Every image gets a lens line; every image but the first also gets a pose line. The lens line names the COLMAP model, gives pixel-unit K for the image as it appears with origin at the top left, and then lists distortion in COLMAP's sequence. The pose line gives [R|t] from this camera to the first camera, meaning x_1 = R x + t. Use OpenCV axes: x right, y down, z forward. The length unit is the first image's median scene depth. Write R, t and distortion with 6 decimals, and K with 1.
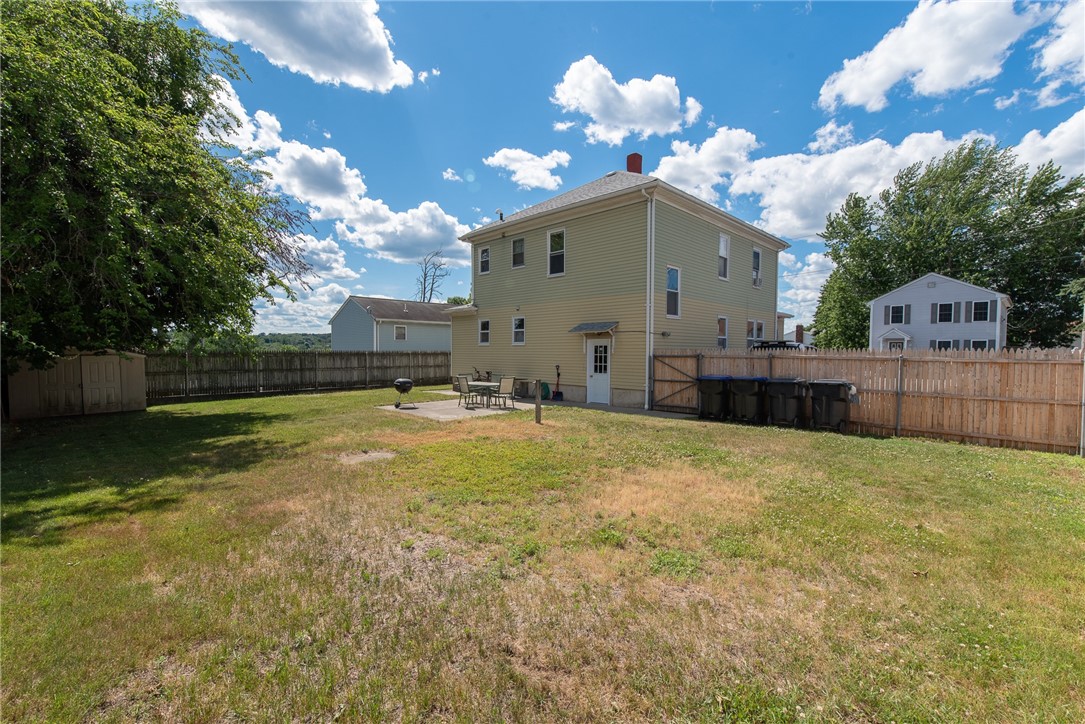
lens RADIAL K [[467.9, 0, 542.1], [0, 467.9, 362.5], [0, 0, 1]] dist [0.001619, -0.000396]
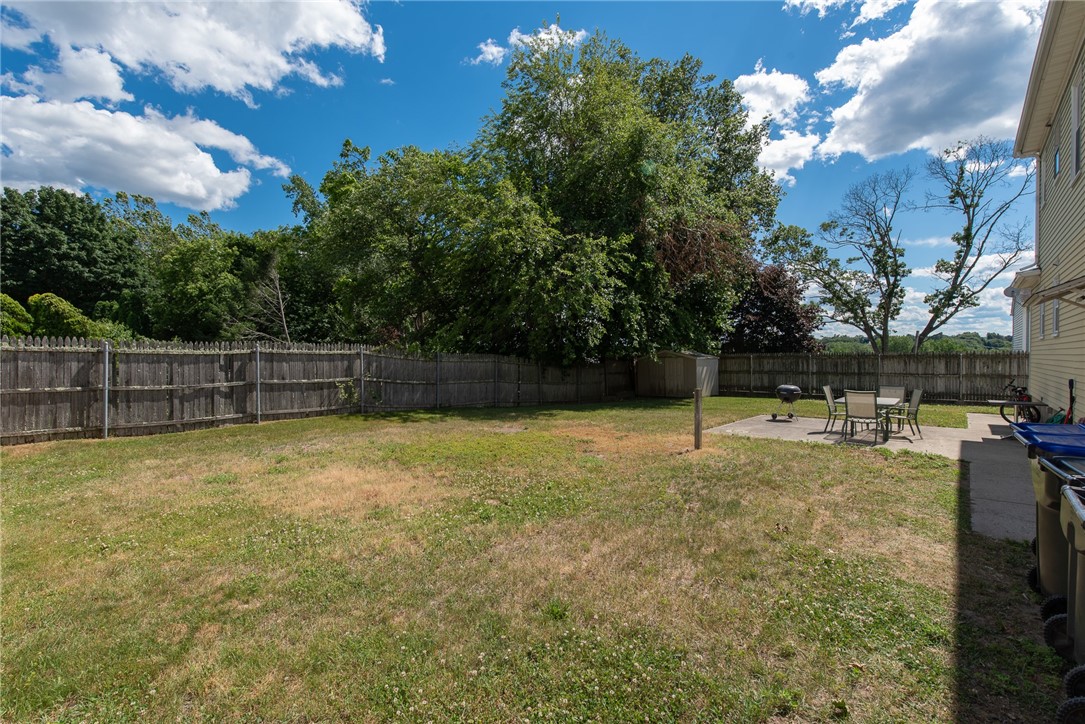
lens RADIAL K [[467.9, 0, 542.2], [0, 467.9, 359.8], [0, 0, 1]] dist [0.001619, -0.000396]
pose [[0.057464, 0.004552, -0.998337, 0.387875], [-0.017944, 0.999833, 0.003526, -0.004887], [0.998186, 0.017711, 0.057536, 0.379434]]
